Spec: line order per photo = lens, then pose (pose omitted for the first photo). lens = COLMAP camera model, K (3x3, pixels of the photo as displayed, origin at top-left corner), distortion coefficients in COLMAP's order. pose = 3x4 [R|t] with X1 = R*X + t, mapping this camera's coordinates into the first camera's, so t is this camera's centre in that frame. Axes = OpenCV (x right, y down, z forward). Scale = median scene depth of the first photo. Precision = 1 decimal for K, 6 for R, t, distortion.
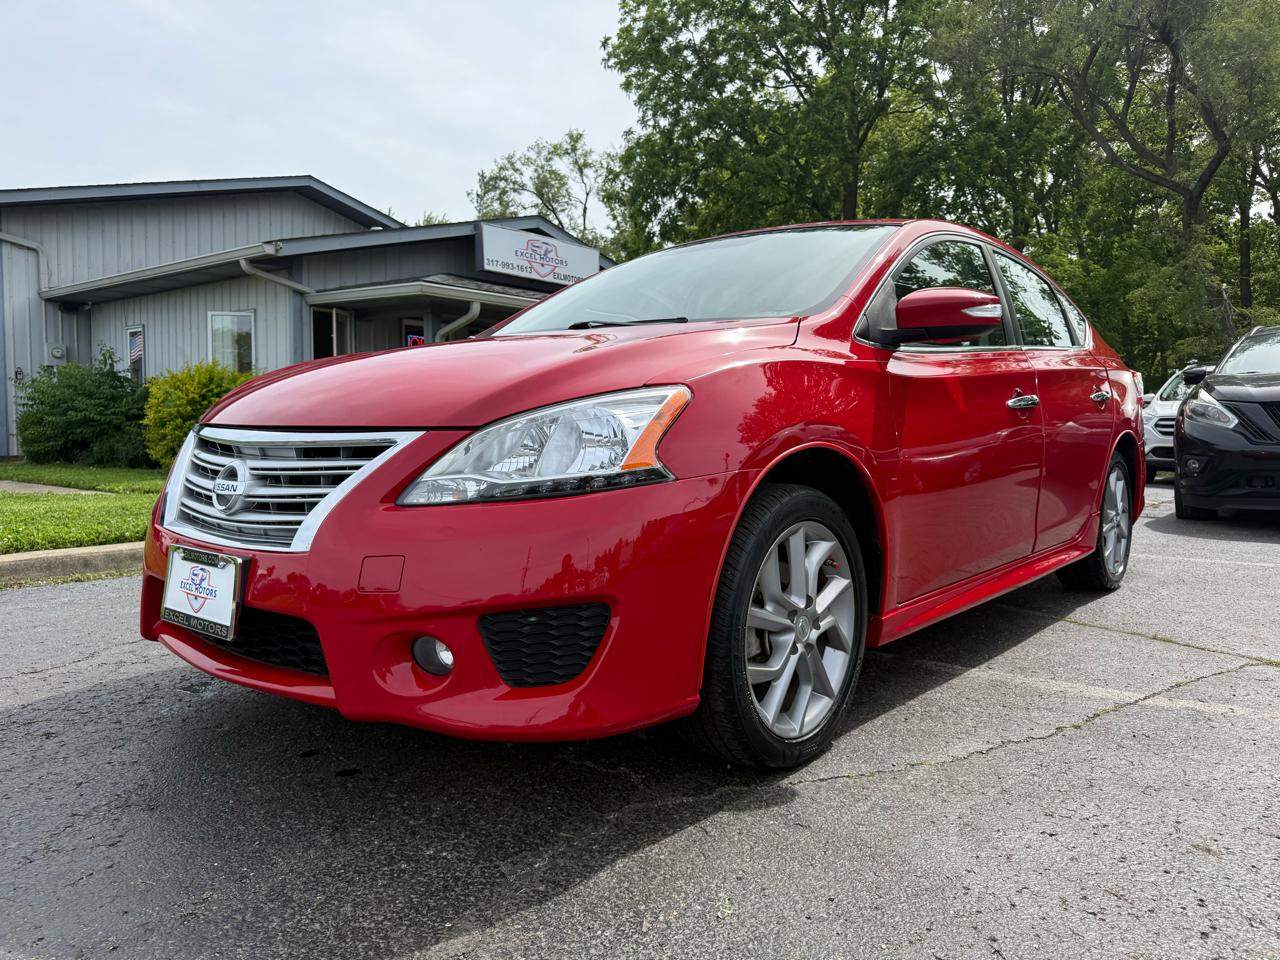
lens RADIAL K [[927.6, 0, 640.0], [0, 927.6, 480.0], [0, 0, 1]] dist [0.008697, -0.029428]
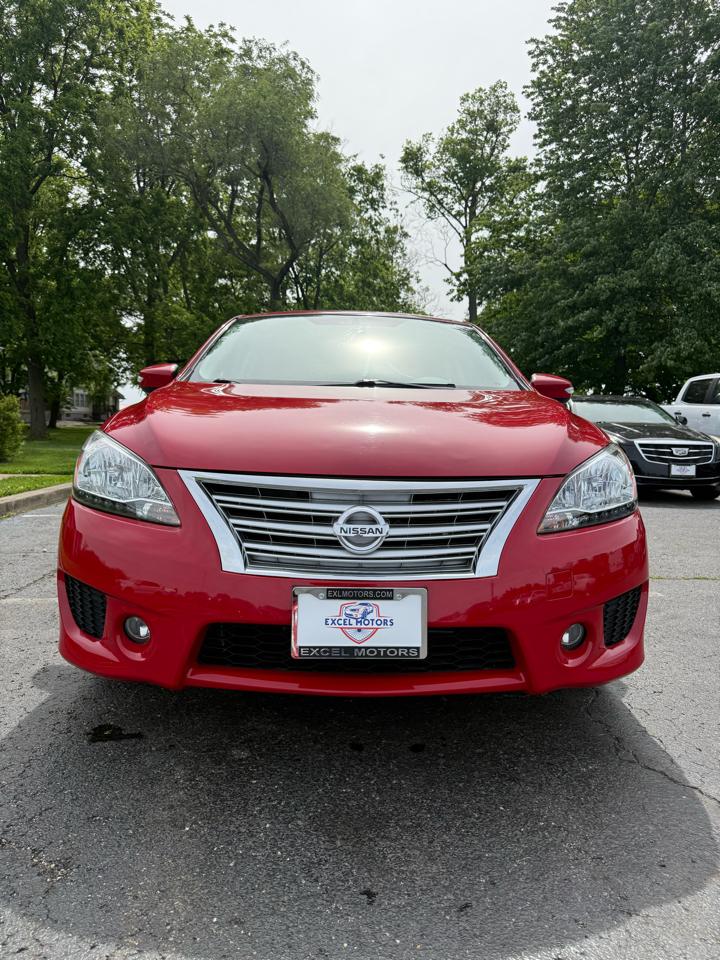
lens RADIAL K [[710.5, 0, 361.4], [0, 710.5, 459.2], [0, 0, 1]] dist [0.005594, -0.005698]
pose [[0.734003, -0.023932, 0.678725, -0.896595], [0.023906, 0.999670, 0.009396, -0.076161], [-0.678726, 0.009329, 0.734332, 0.302359]]
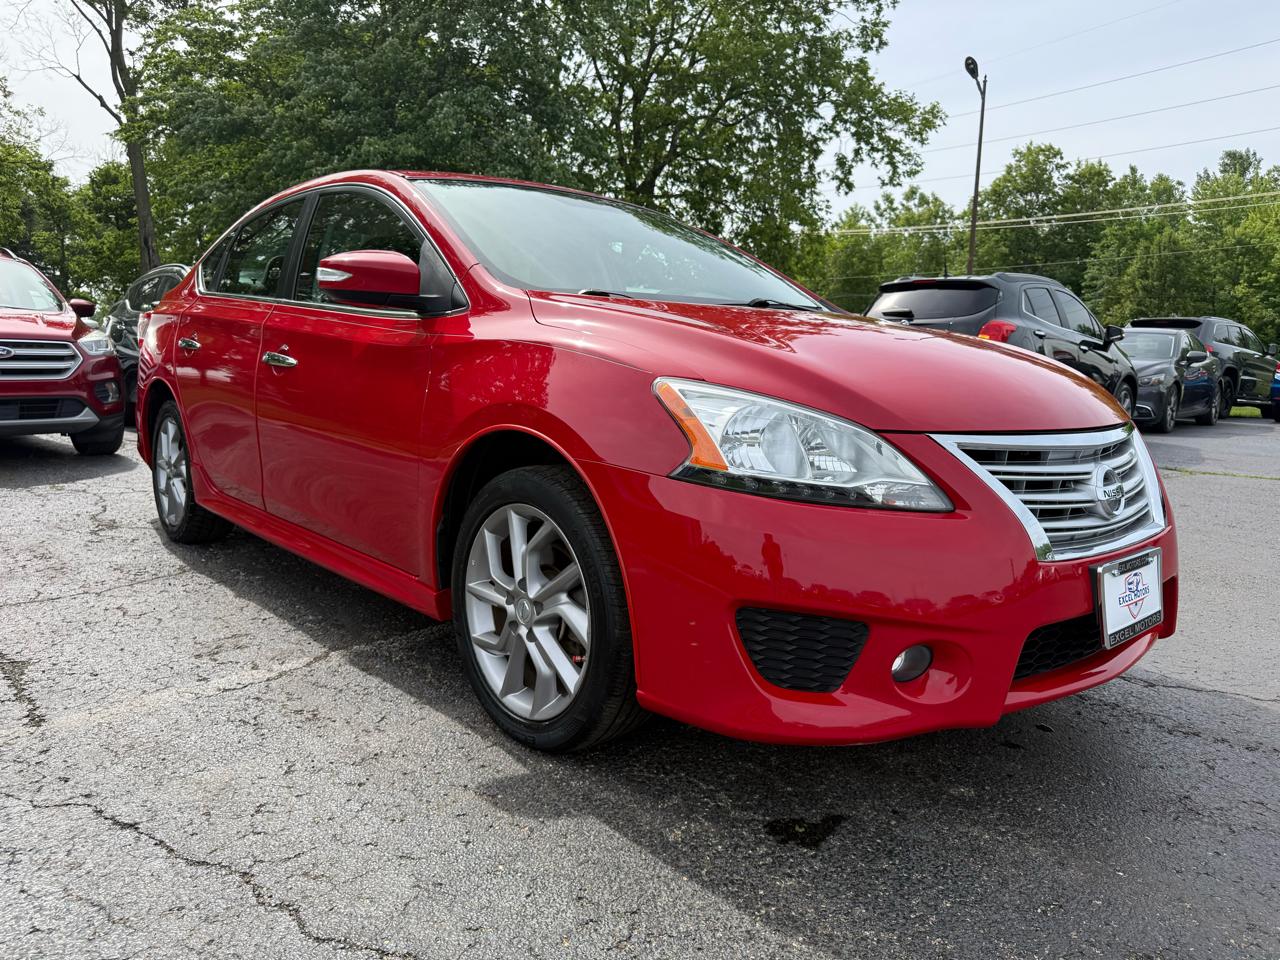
lens RADIAL K [[947.4, 0, 640.0], [0, 947.4, 480.0], [0, 0, 1]] dist [0.005594, -0.005698]
pose [[0.095878, -0.131316, 0.986693, -1.287751], [0.031534, 0.991163, 0.128847, -0.130789], [-0.994893, 0.018761, 0.099172, 1.207702]]
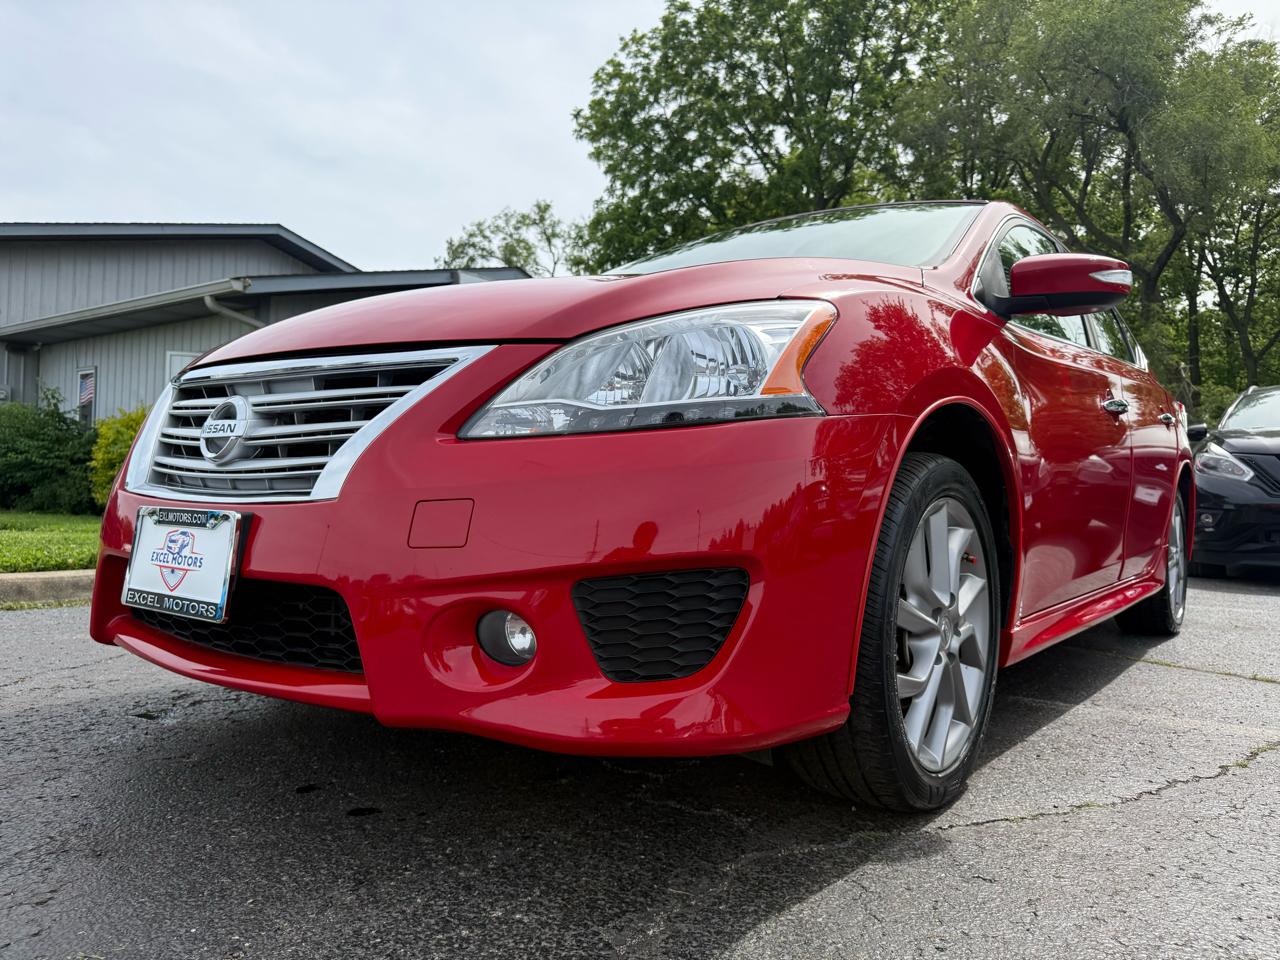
lens RADIAL K [[937.3, 0, 640.0], [0, 937.3, 480.0], [0, 0, 1]] dist [-0.009984, -0.004479]
pose [[0.998813, 0.019909, 0.044446, -0.113574], [-0.016402, 0.996824, -0.077923, 0.089874], [-0.045856, 0.077101, 0.995968, 0.185873]]
